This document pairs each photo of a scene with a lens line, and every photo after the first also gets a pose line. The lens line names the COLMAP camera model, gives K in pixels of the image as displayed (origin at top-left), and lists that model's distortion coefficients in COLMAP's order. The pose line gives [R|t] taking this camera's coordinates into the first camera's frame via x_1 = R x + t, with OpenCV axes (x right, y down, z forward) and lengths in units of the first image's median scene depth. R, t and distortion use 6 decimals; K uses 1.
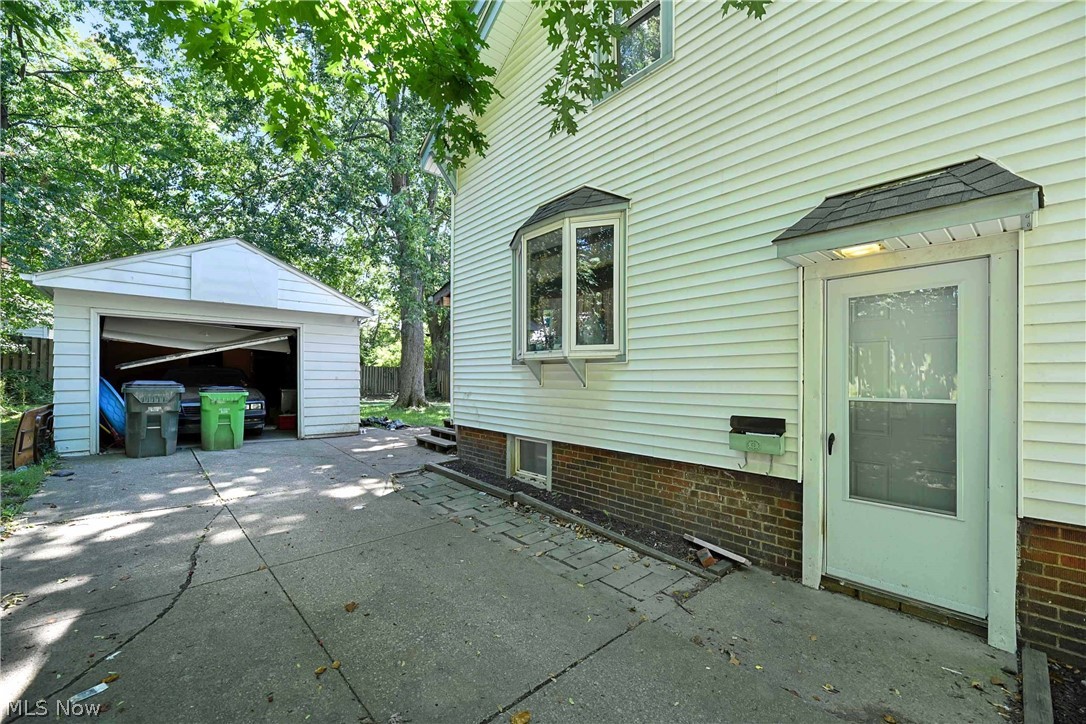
lens RADIAL K [[462.3, 0, 543.0], [0, 462.3, 362.0], [0, 0, 1]] dist [0.001169, 0.000041]
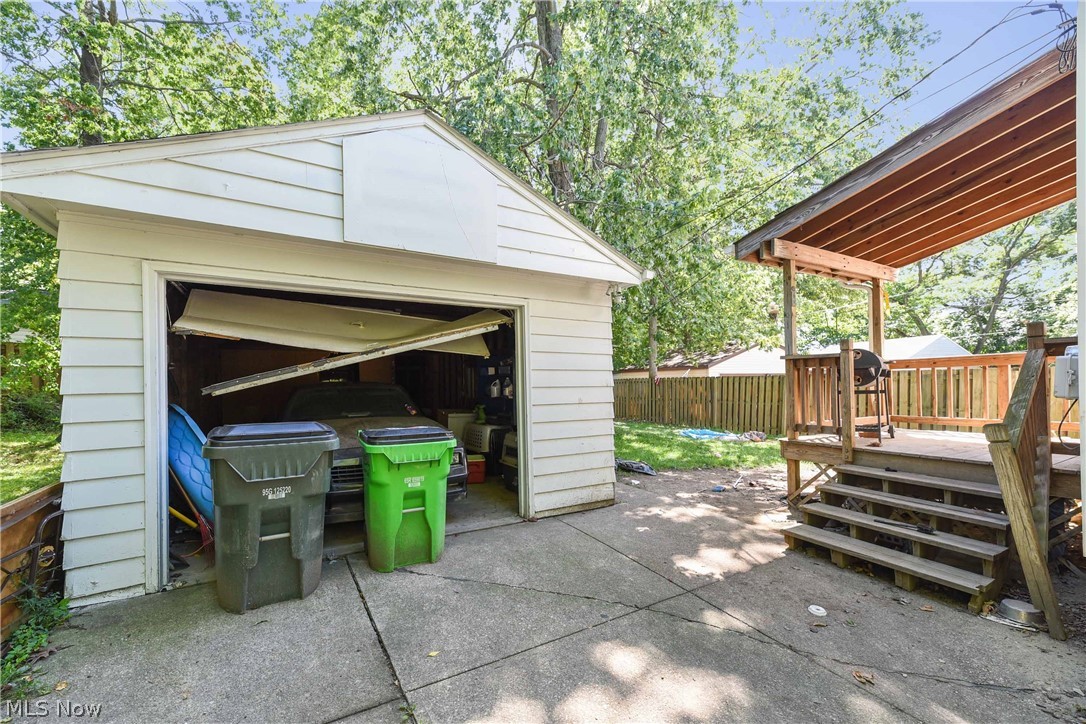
lens RADIAL K [[441.9, 0, 543.0], [0, 441.9, 362.0], [0, 0, 1]] dist [0.011962, 0.000034]
pose [[0.986728, -0.026941, -0.160132, -0.506675], [0.024743, 0.999570, -0.015708, -0.003434], [0.160487, 0.011537, 0.986971, 0.608033]]
